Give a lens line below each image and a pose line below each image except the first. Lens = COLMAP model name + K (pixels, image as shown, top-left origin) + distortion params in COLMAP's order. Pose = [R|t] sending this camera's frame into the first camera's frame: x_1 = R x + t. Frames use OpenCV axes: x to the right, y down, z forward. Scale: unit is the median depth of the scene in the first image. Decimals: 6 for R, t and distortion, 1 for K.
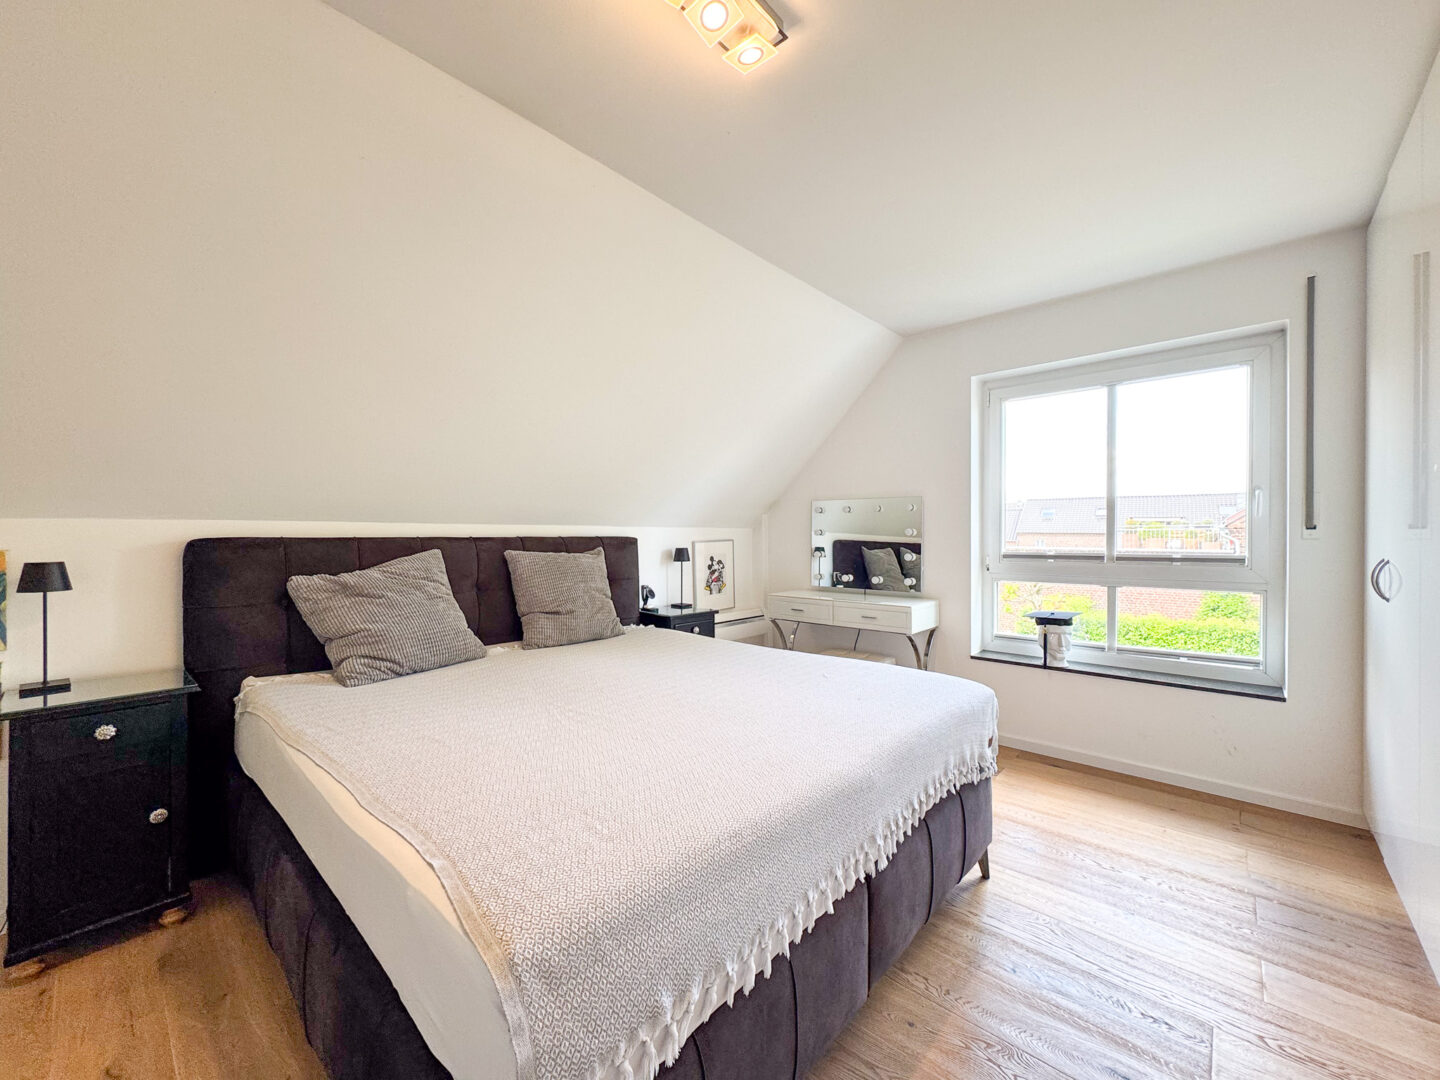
lens RADIAL K [[579.2, 0, 720.0], [0, 579.2, 540.0], [0, 0, 1]] dist [0.000282, 0.000058]
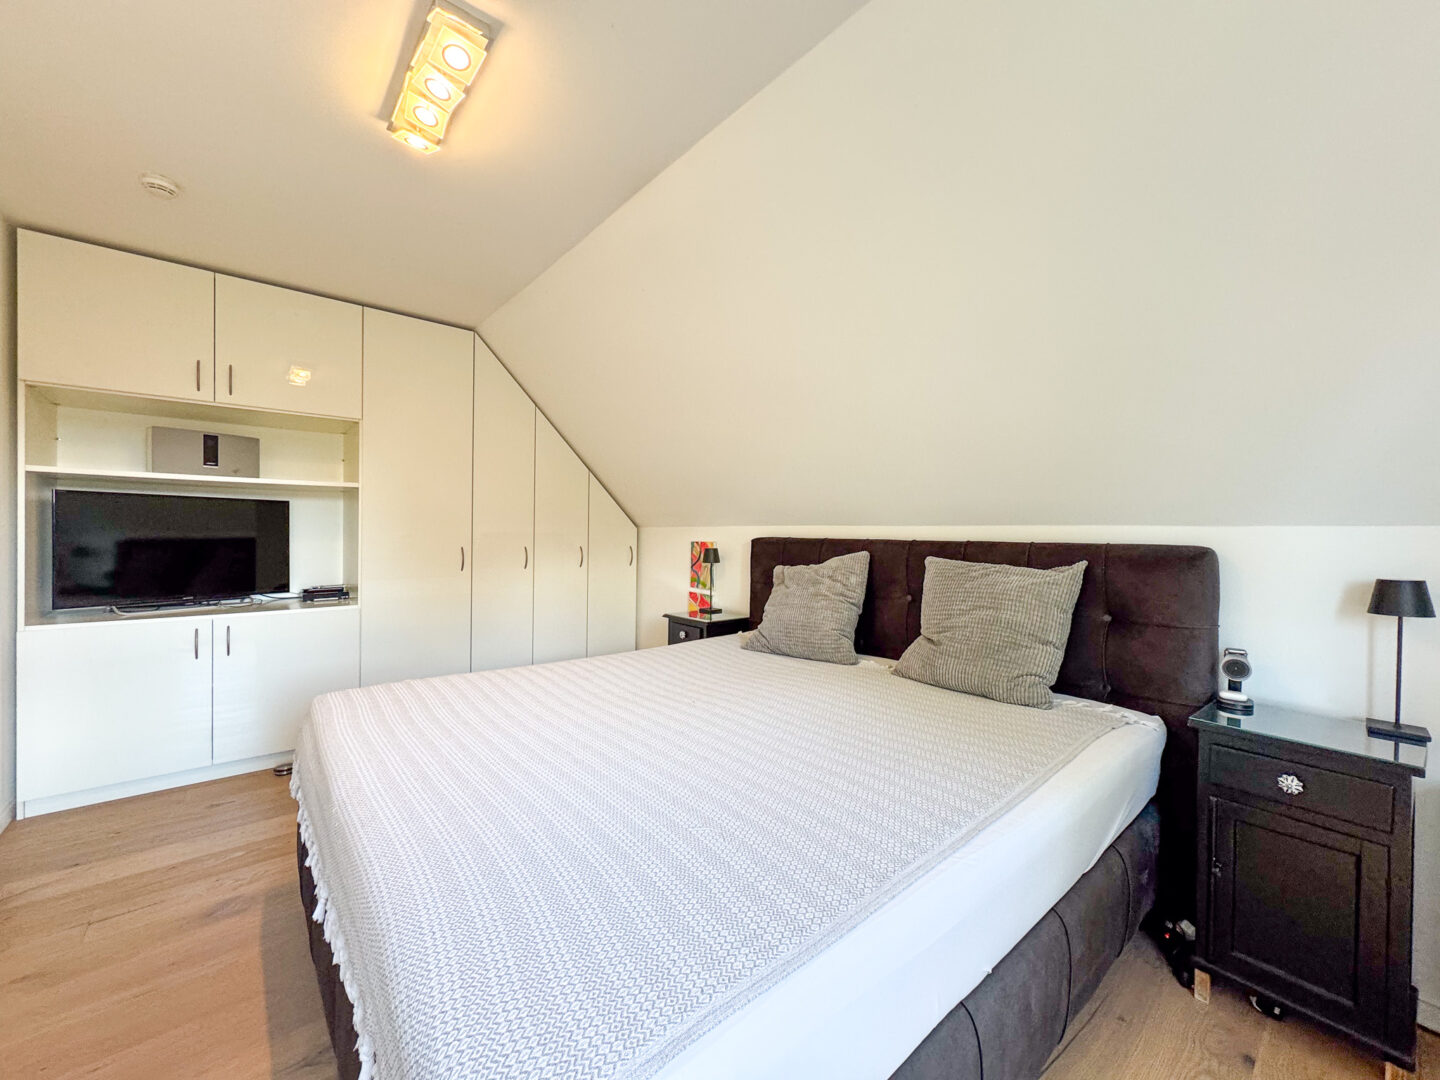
lens RADIAL K [[579.2, 0, 720.0], [0, 579.2, 540.0], [0, 0, 1]] dist [0.000282, 0.000058]
pose [[-0.128174, 0.004618, -0.991741, 0.540149], [-0.031857, 0.999454, 0.008771, -0.003300], [0.991240, 0.032718, -0.127956, 0.877942]]
